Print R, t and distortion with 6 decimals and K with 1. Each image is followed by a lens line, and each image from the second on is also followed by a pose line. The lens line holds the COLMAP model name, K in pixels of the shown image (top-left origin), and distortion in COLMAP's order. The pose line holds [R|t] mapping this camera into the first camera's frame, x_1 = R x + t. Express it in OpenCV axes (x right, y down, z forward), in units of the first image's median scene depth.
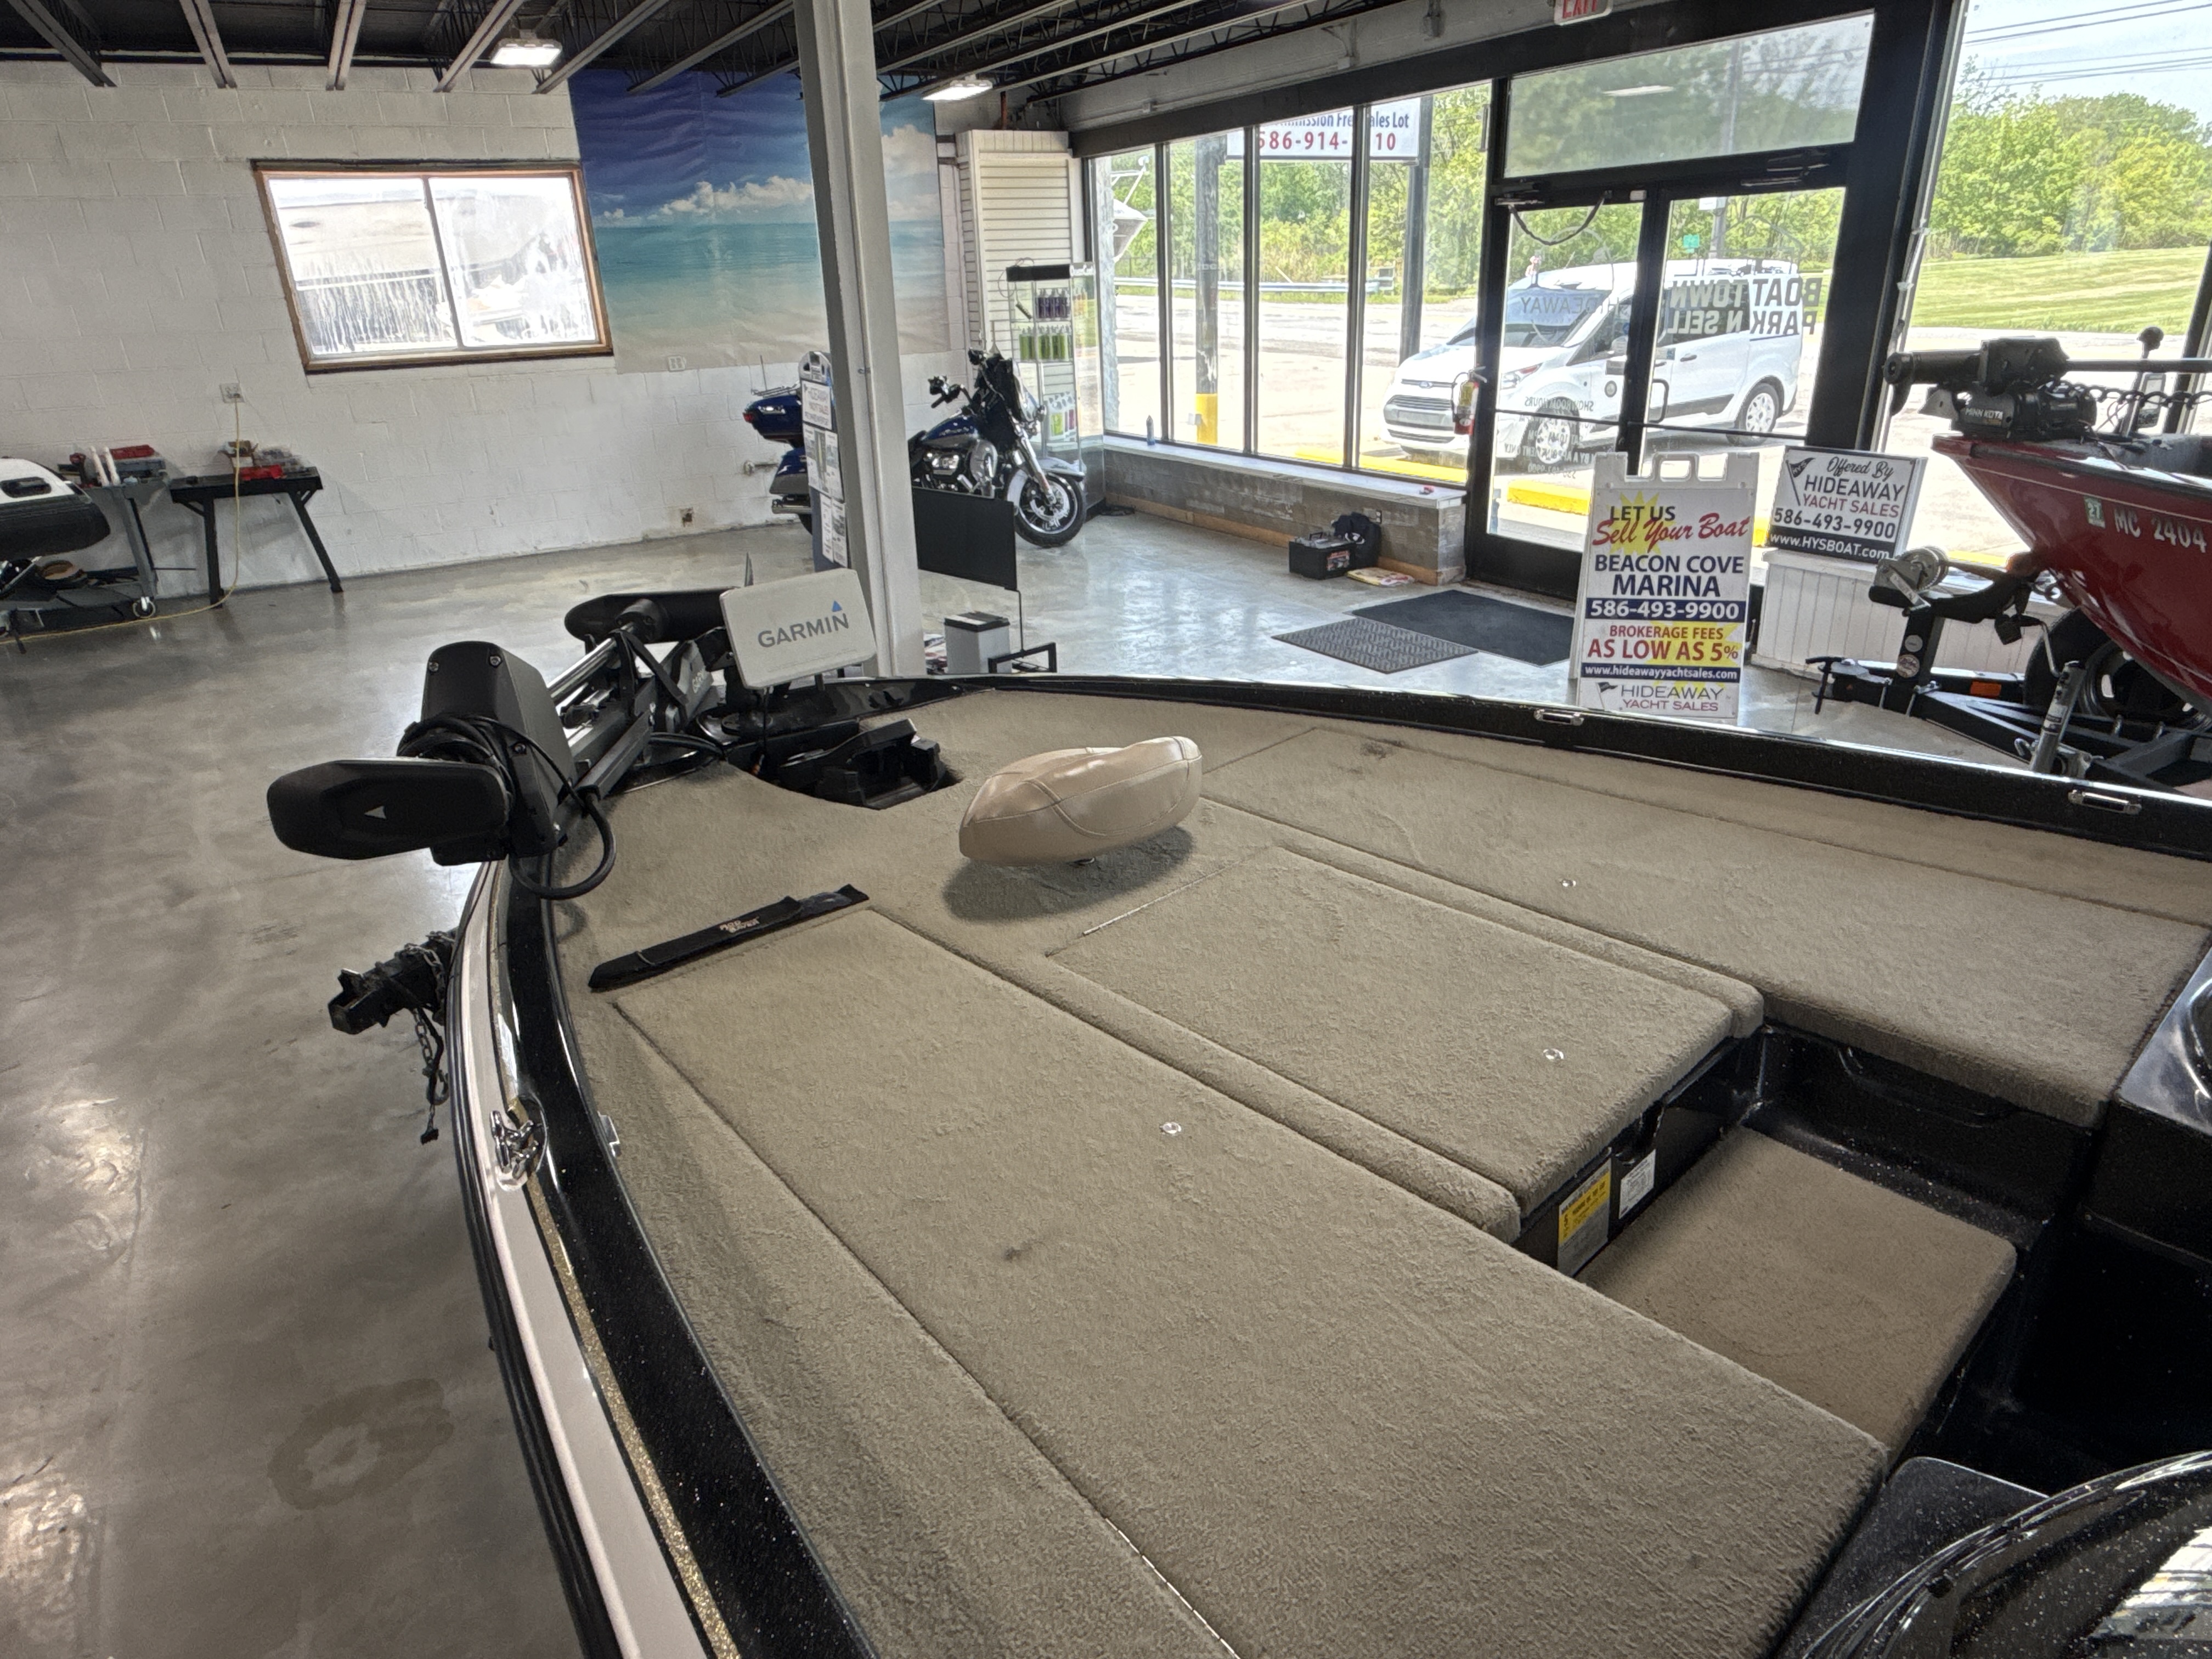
lens RADIAL K [[1343.2, 0, 1106.2], [0, 1343.2, 842.4], [0, 0, 1]] dist [0.000350, -0.000084]
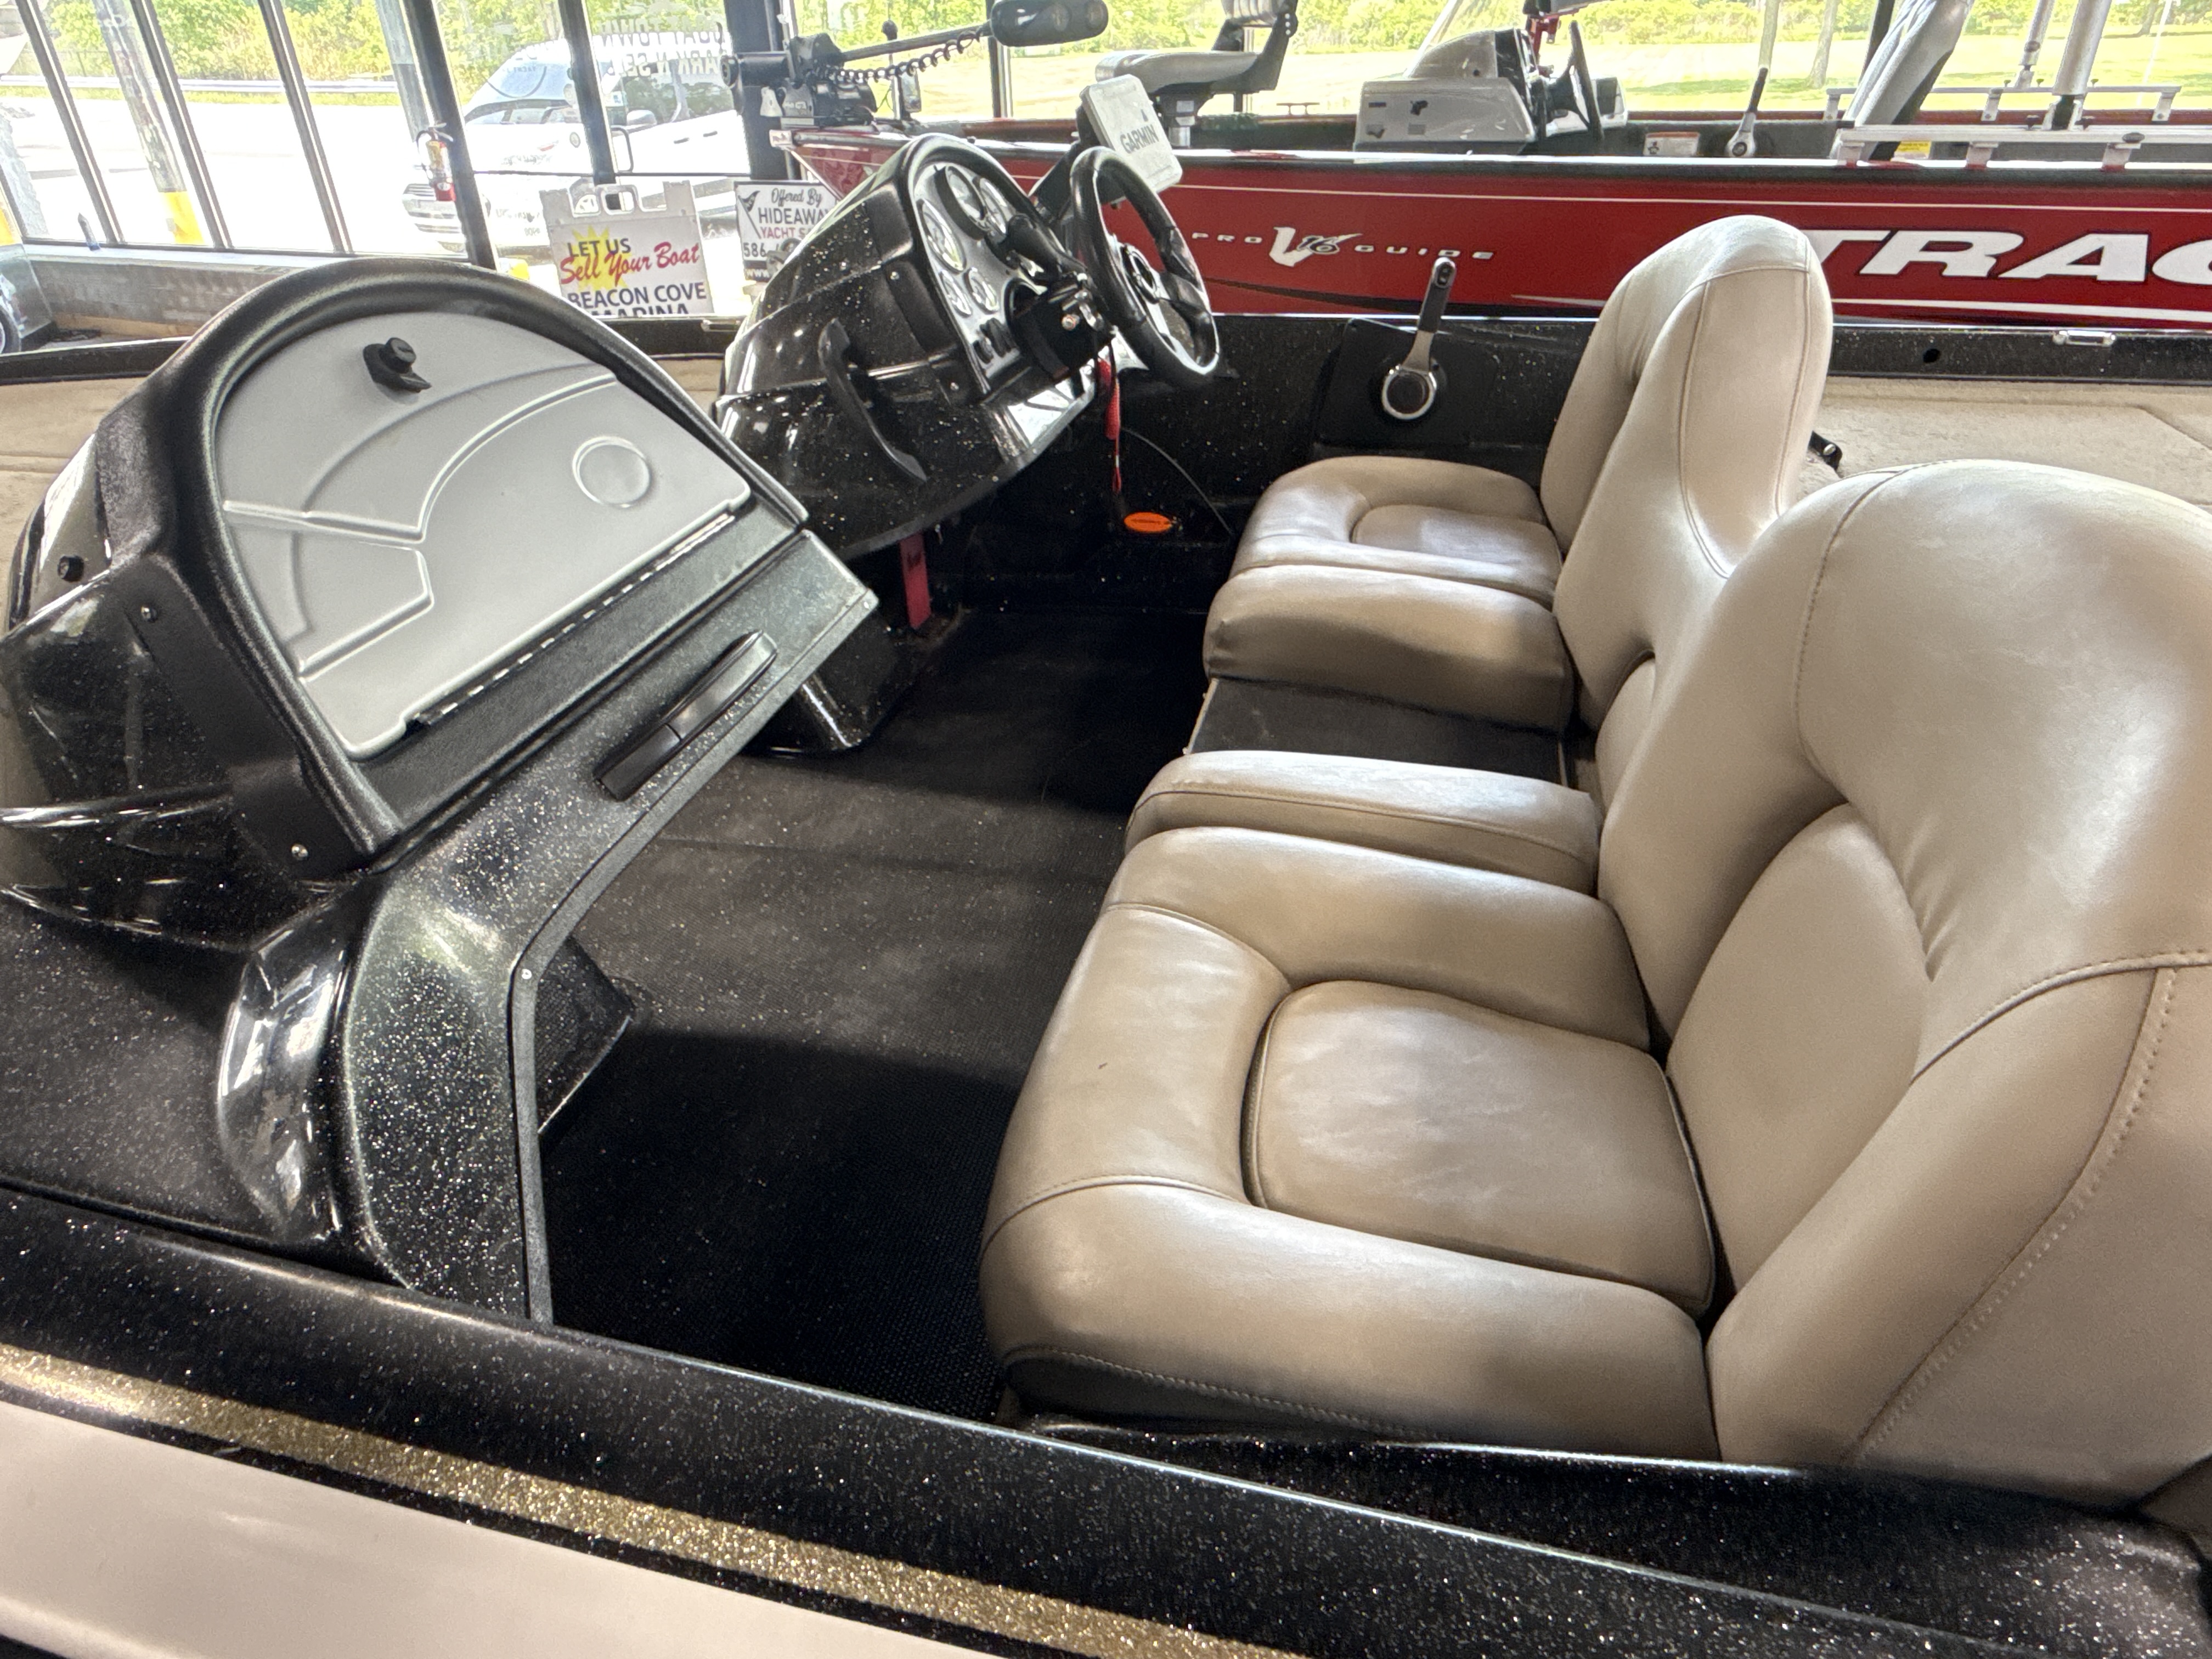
lens RADIAL K [[1343.2, 0, 1104.7], [0, 1343.2, 837.2], [0, 0, 1]] dist [0.000350, -0.000084]
pose [[0.828243, -0.278825, 0.486076, 0.086305], [0.221475, 0.959677, 0.173114, 0.092883], [-0.514744, -0.035727, 0.856599, -0.098858]]
